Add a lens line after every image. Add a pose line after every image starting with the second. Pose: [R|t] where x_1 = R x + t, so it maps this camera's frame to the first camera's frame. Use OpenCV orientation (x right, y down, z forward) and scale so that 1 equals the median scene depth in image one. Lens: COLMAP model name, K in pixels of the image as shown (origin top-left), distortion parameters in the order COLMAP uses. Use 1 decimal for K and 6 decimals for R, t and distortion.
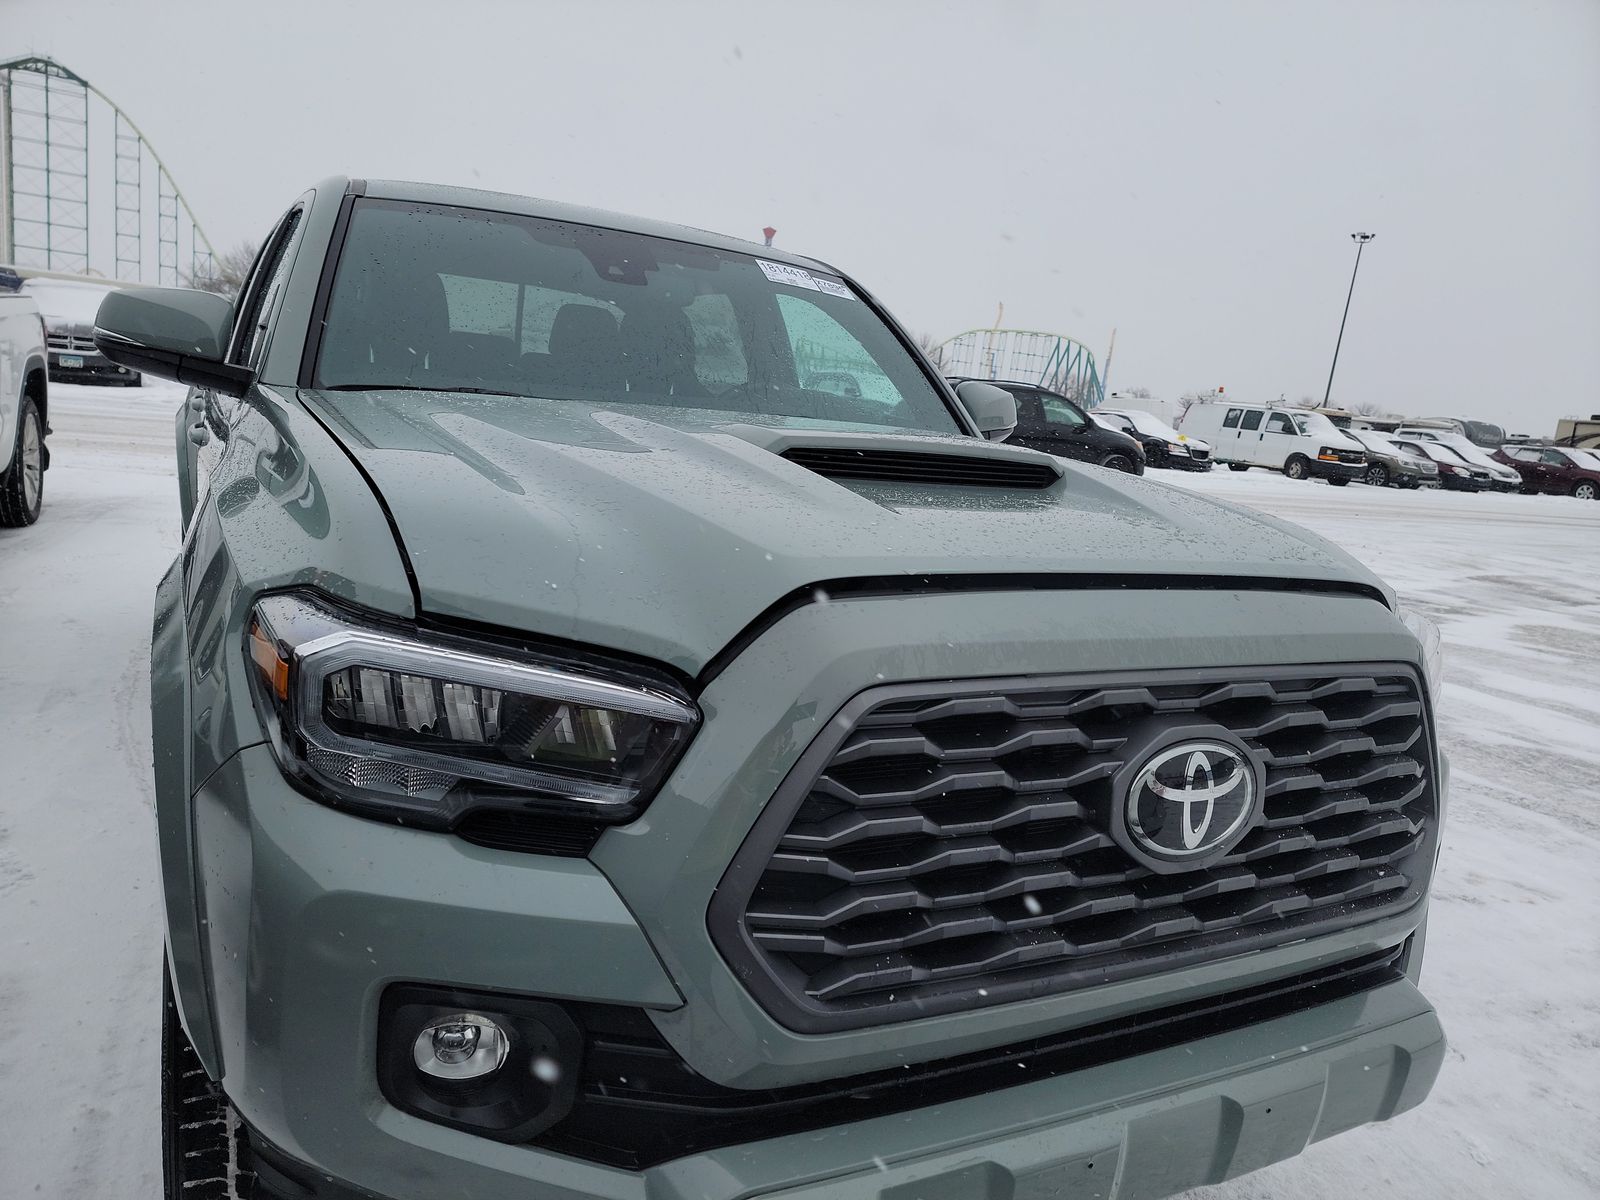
lens RADIAL K [[1113.4, 0, 803.3], [0, 1113.4, 600.9], [0, 0, 1]] dist [0.064374, -0.039082]
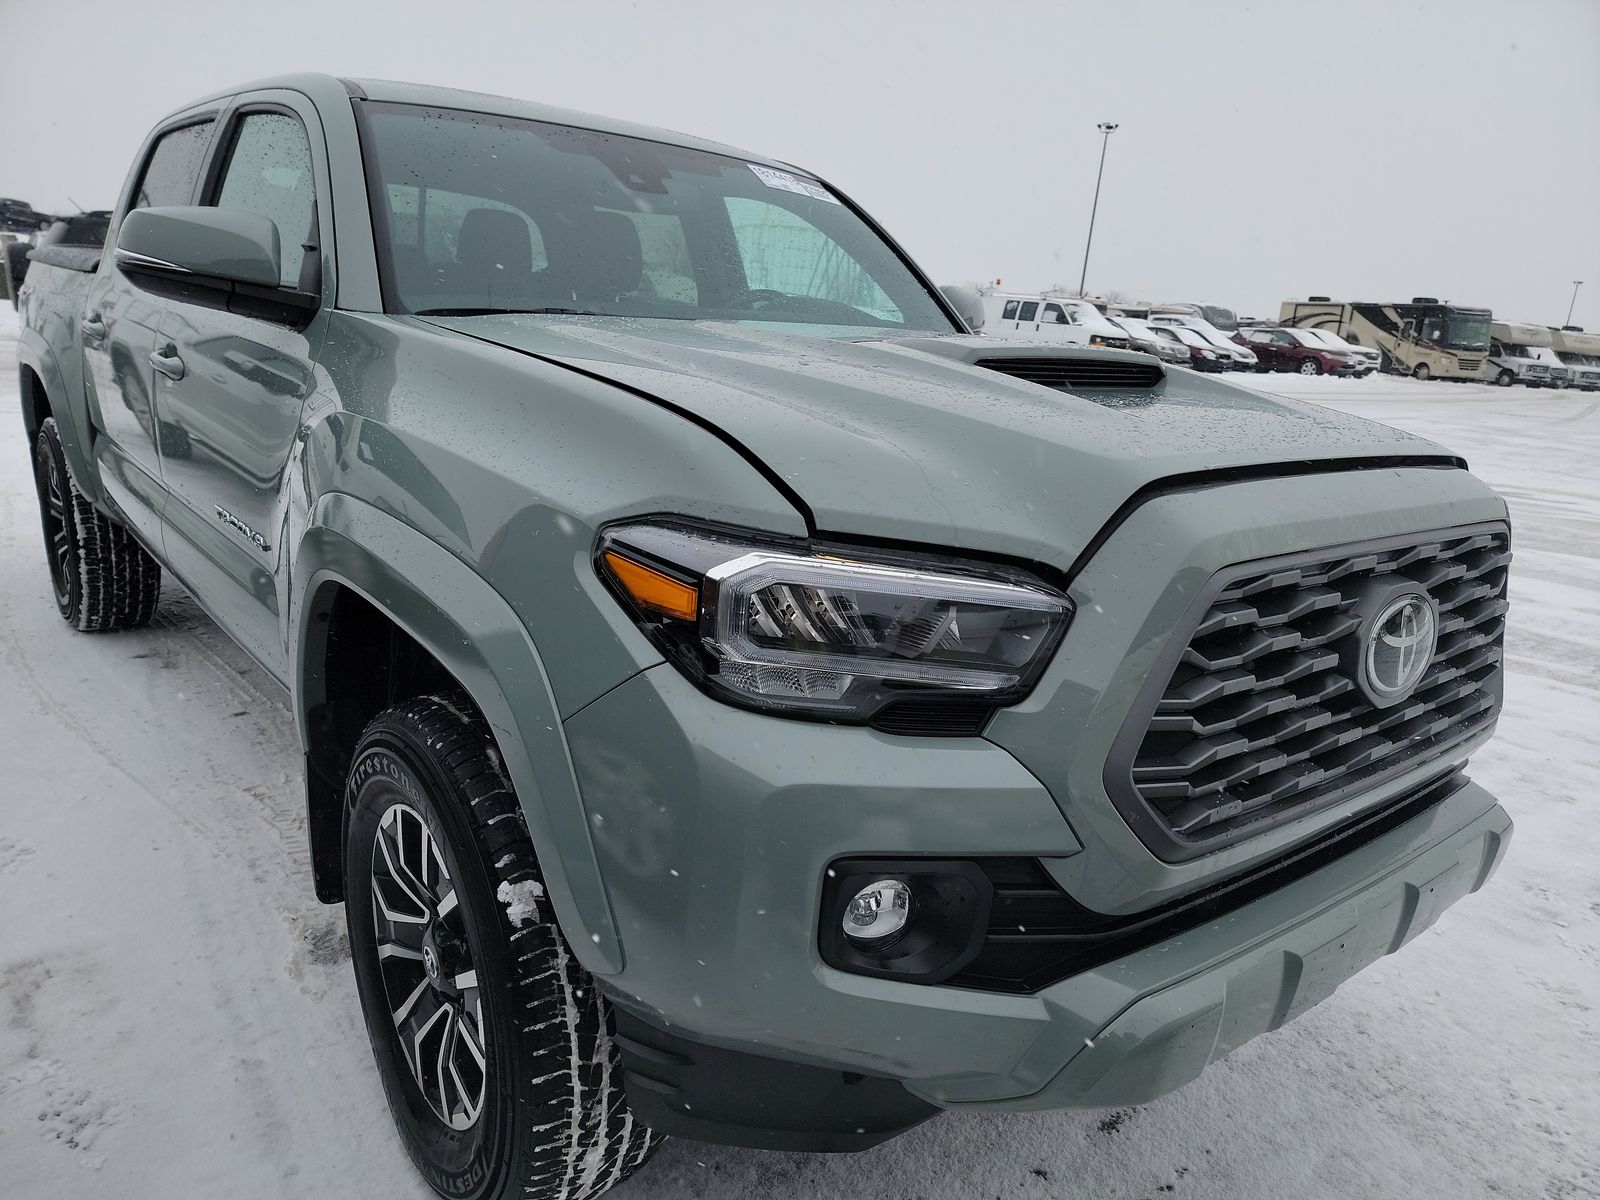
lens RADIAL K [[1113.4, 0, 816.9], [0, 1113.4, 614.2], [0, 0, 1]] dist [0.064374, -0.039082]
pose [[0.979083, -0.079842, 0.187140, -0.435894], [0.061390, 0.992846, 0.102411, -0.015451], [-0.193978, -0.088781, 0.976980, -0.047572]]
